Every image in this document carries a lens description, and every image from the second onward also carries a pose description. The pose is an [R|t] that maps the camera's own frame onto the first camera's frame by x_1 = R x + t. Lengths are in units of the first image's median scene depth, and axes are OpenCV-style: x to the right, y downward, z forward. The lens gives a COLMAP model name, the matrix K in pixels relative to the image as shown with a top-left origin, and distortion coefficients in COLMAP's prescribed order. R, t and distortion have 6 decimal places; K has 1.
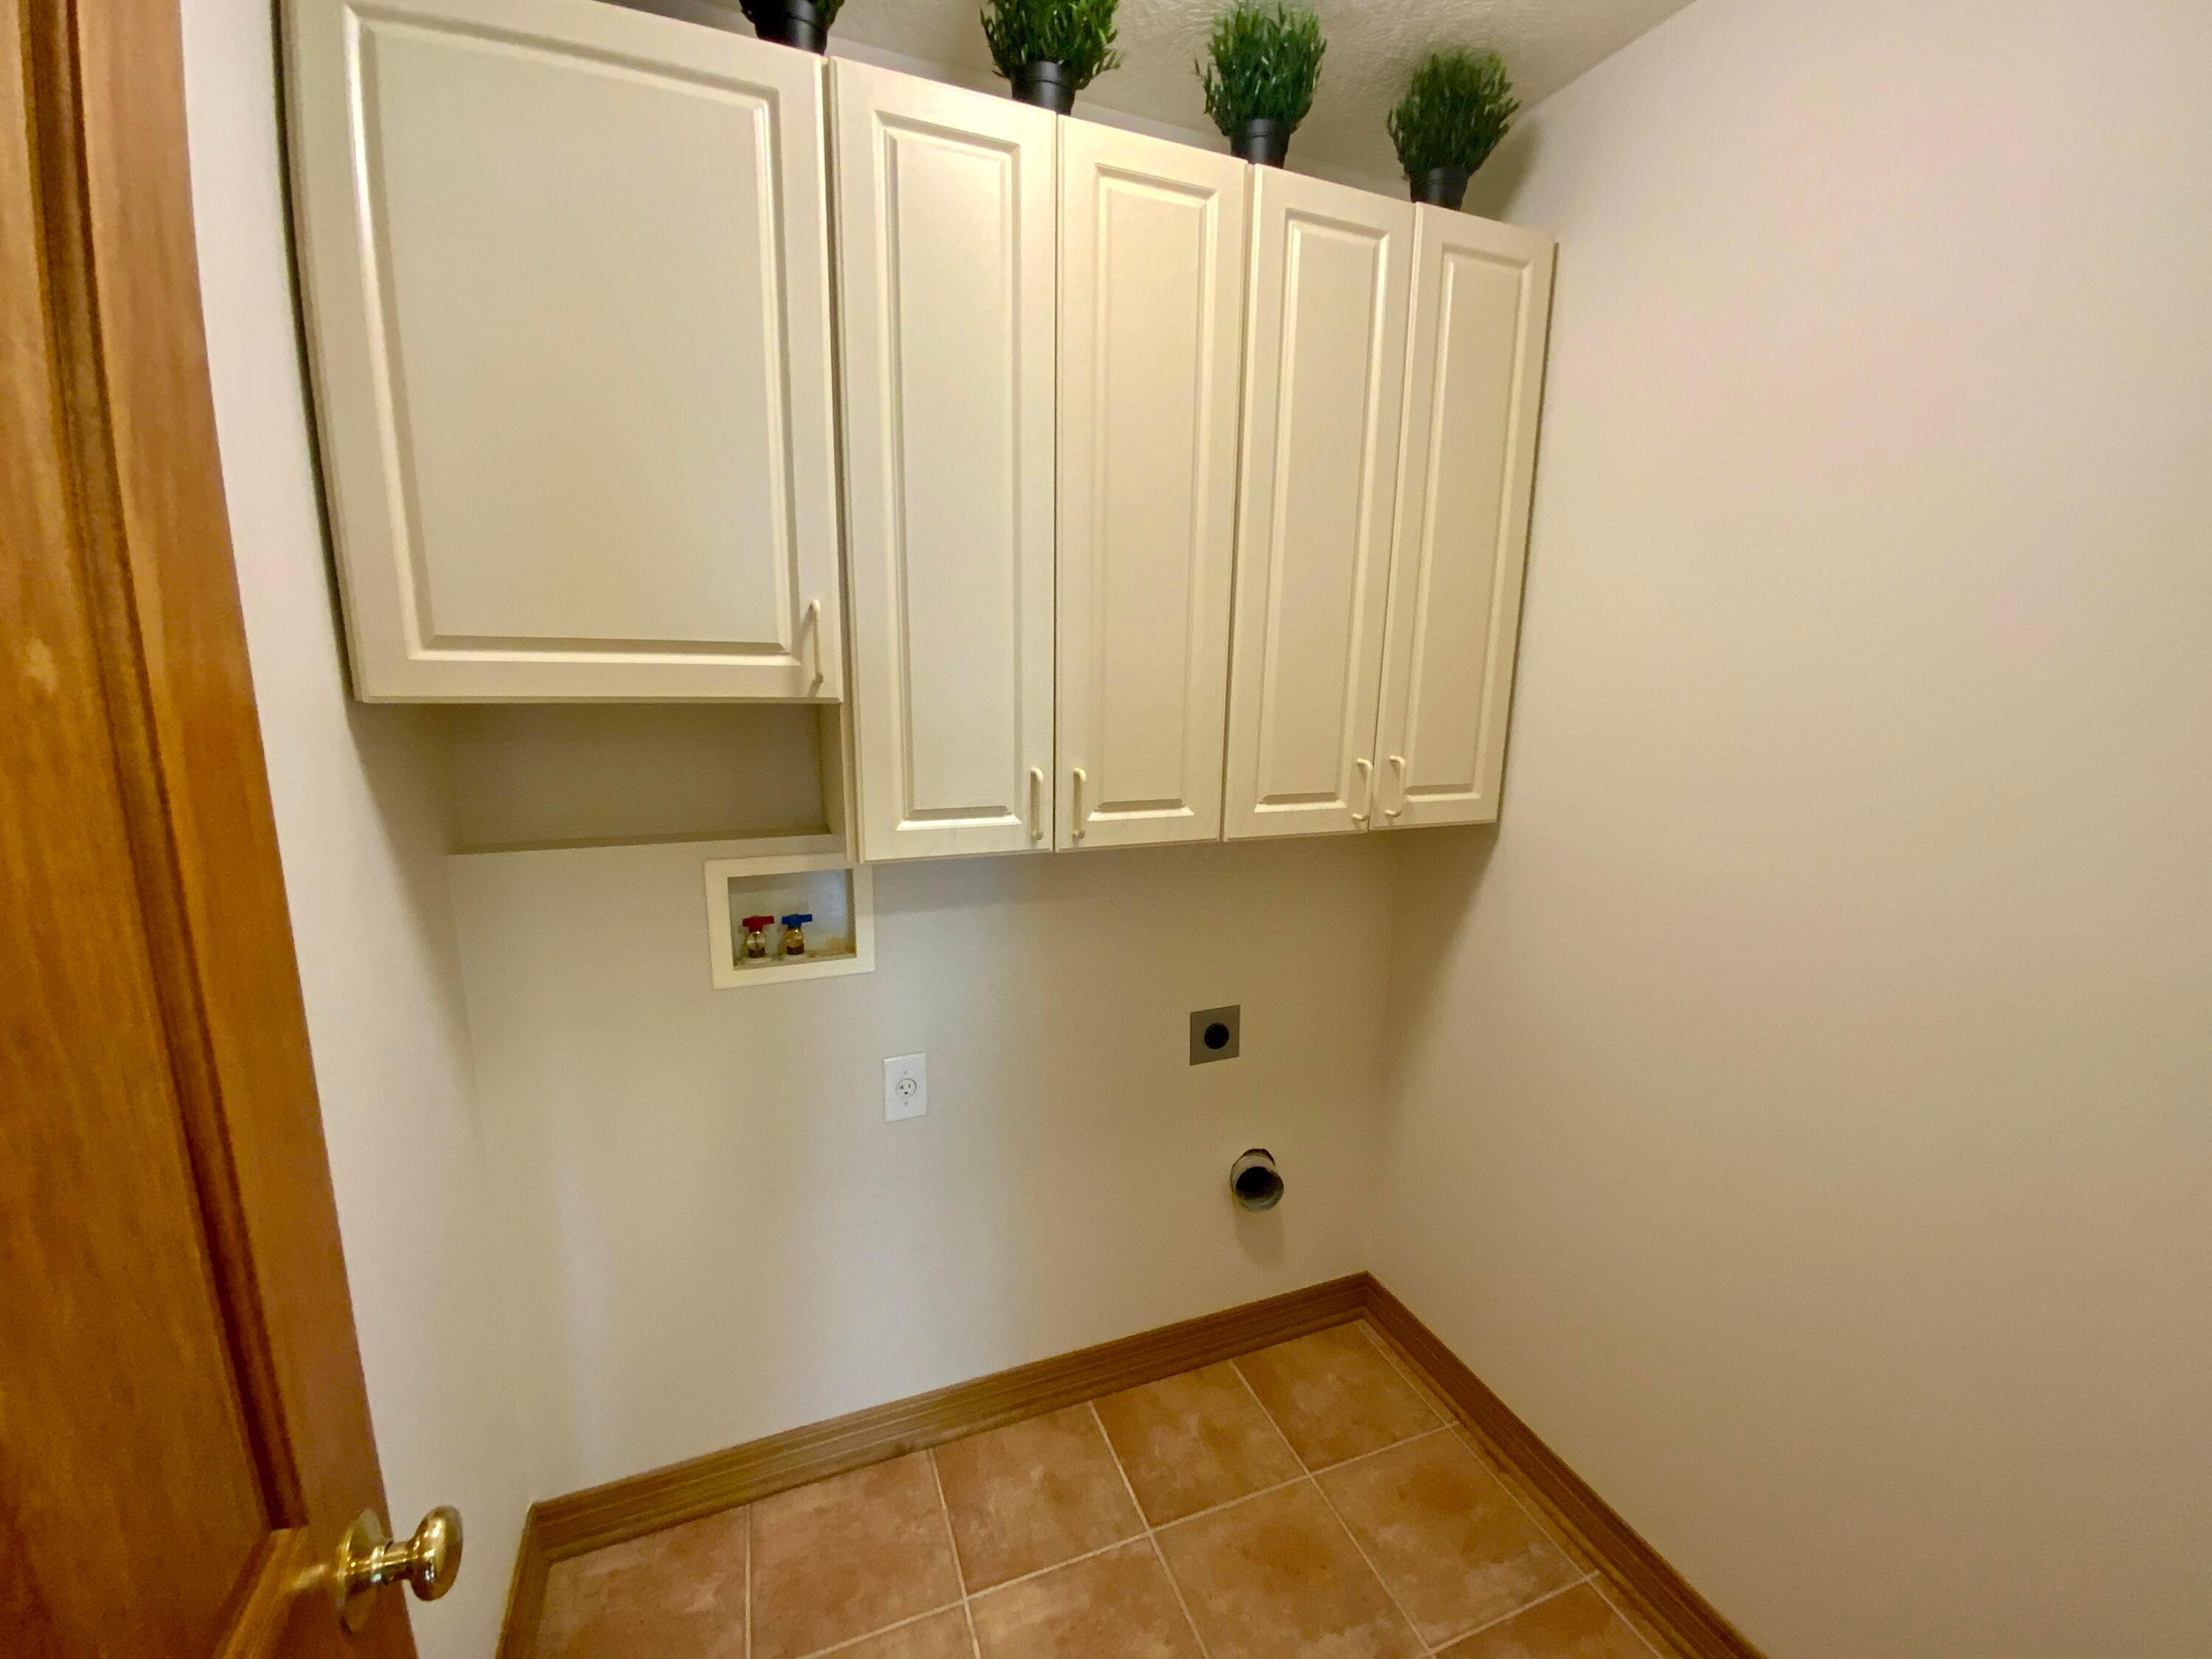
lens RADIAL K [[904.7, 0, 1105.2], [0, 904.7, 821.6], [0, 0, 1]] dist [-0.003008, -0.001437]
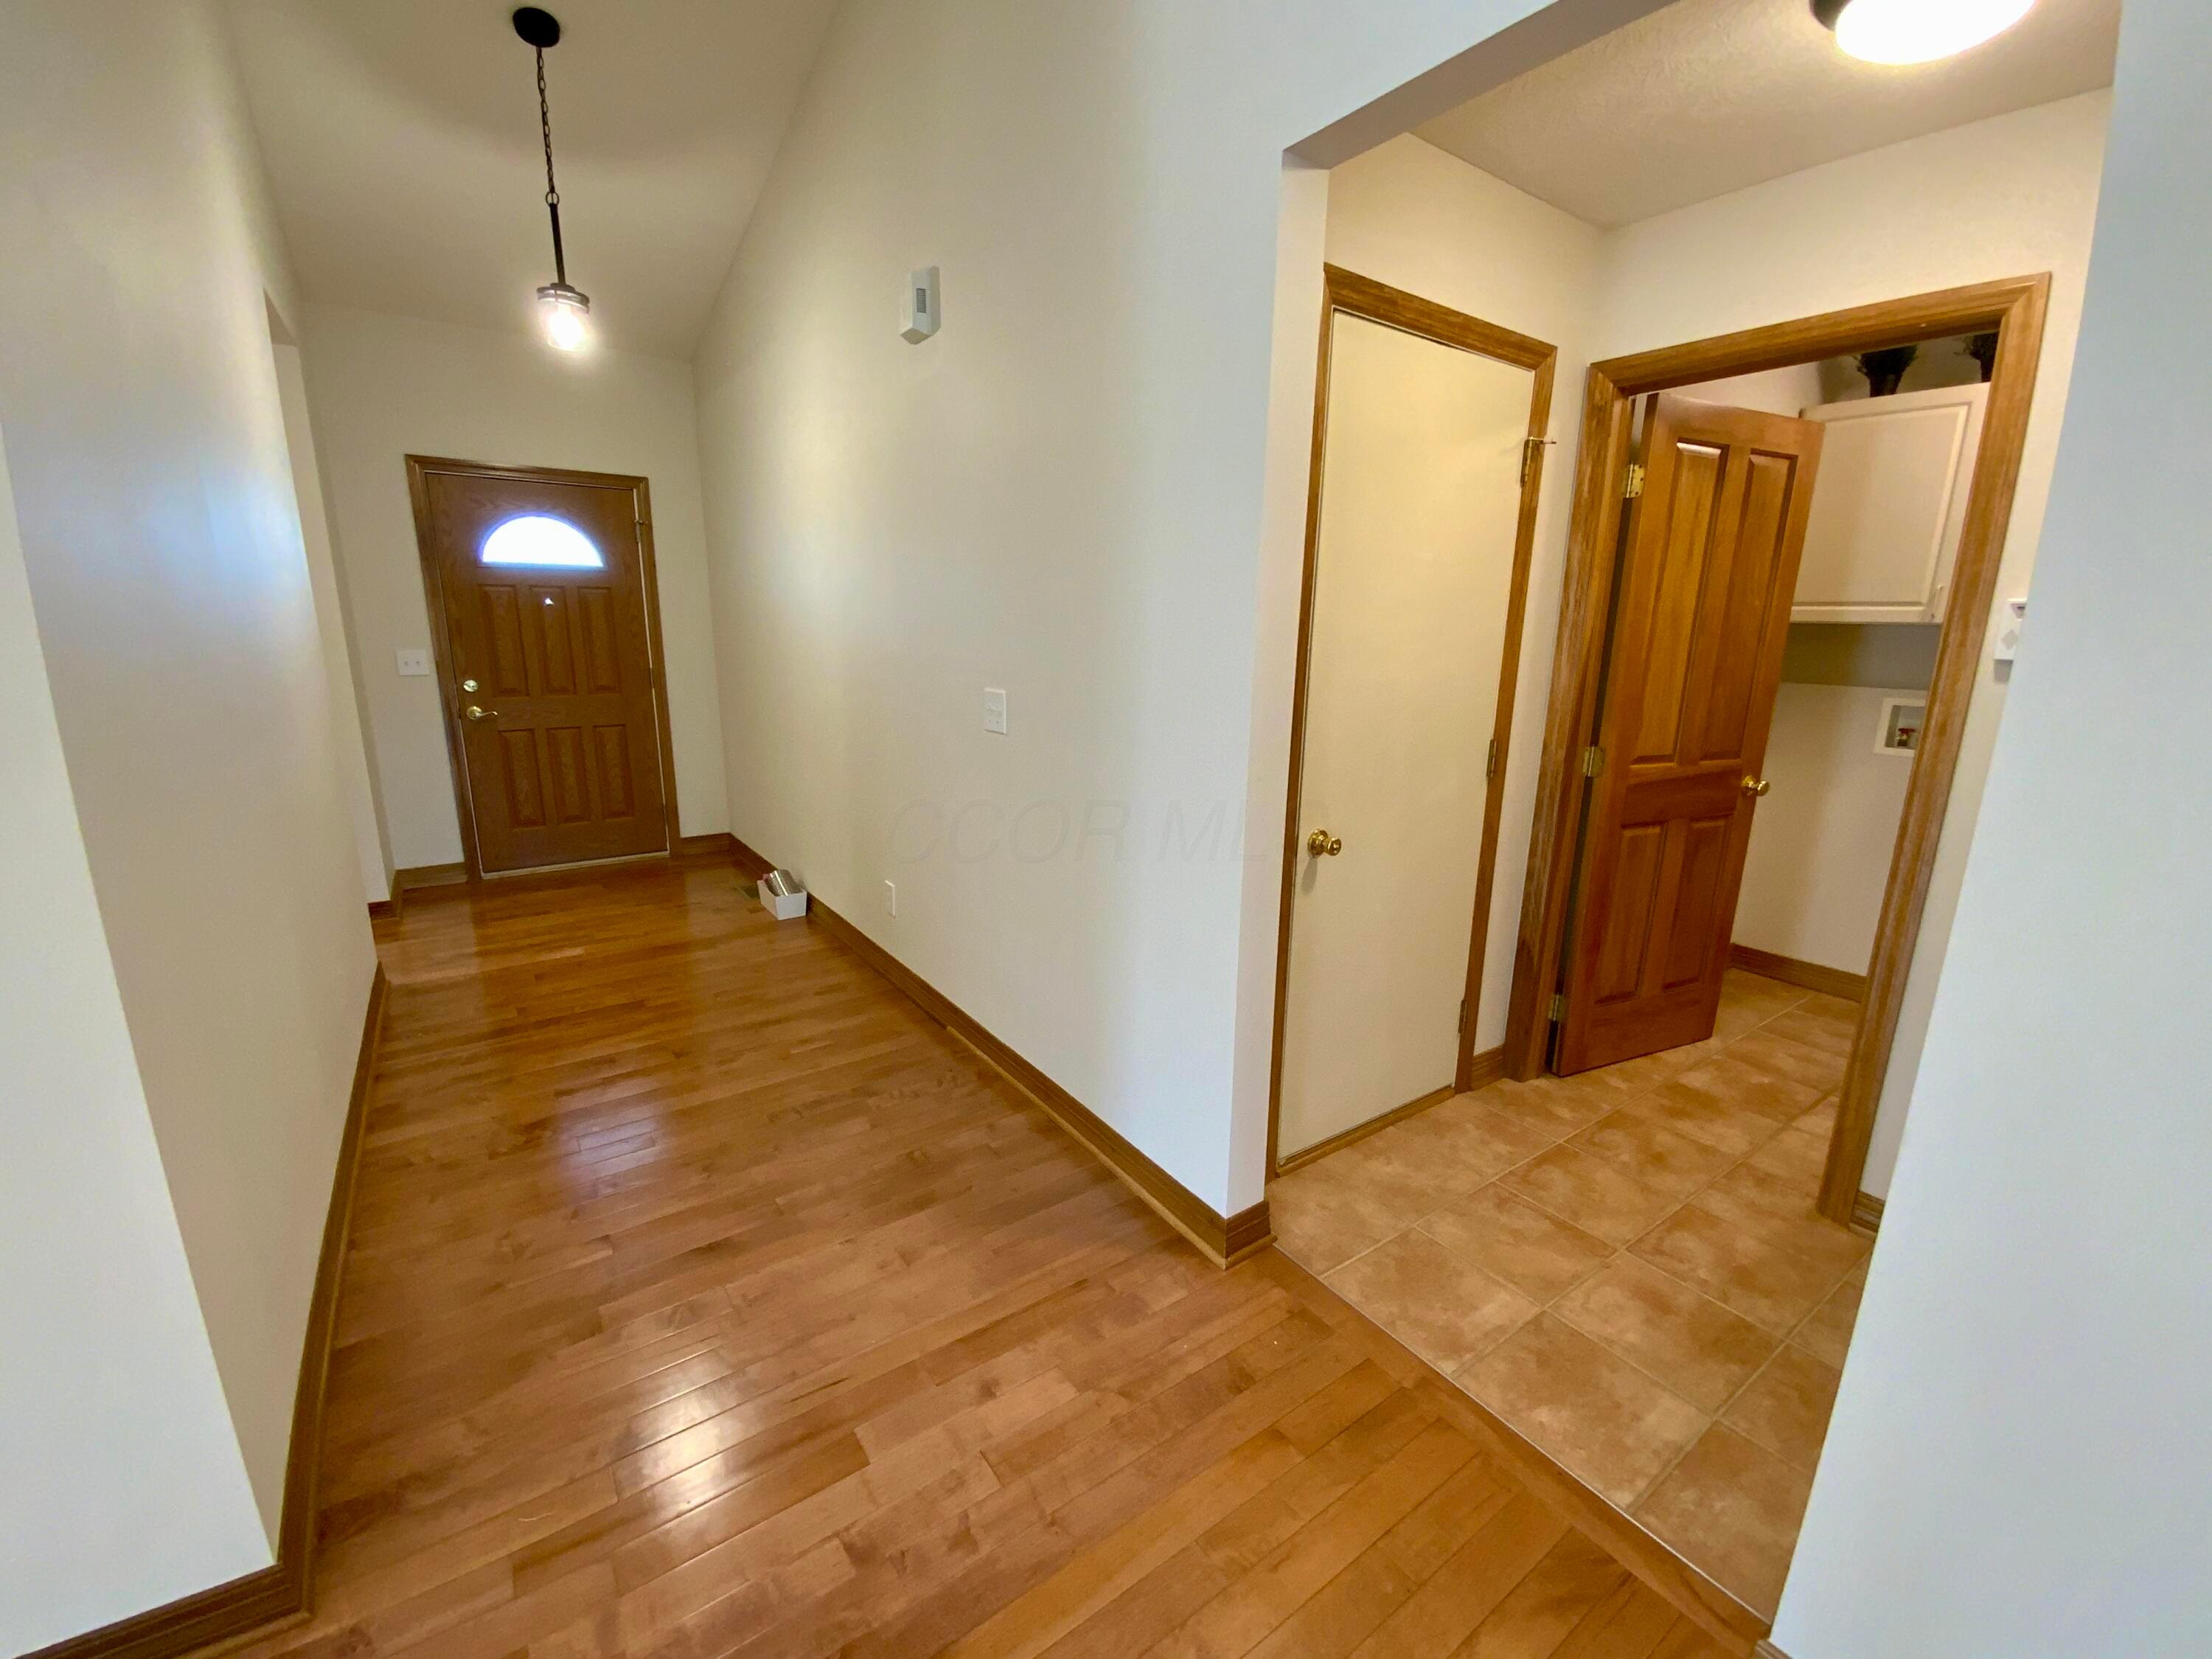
lens RADIAL K [[904.7, 0, 1105.6], [0, 904.7, 829.9], [0, 0, 1]] dist [-0.003008, -0.001437]
pose [[0.240827, 0.199679, -0.949806, 1.689332], [-0.195744, 0.968491, 0.153975, 0.507251], [0.950624, 0.148838, 0.272325, -1.874671]]
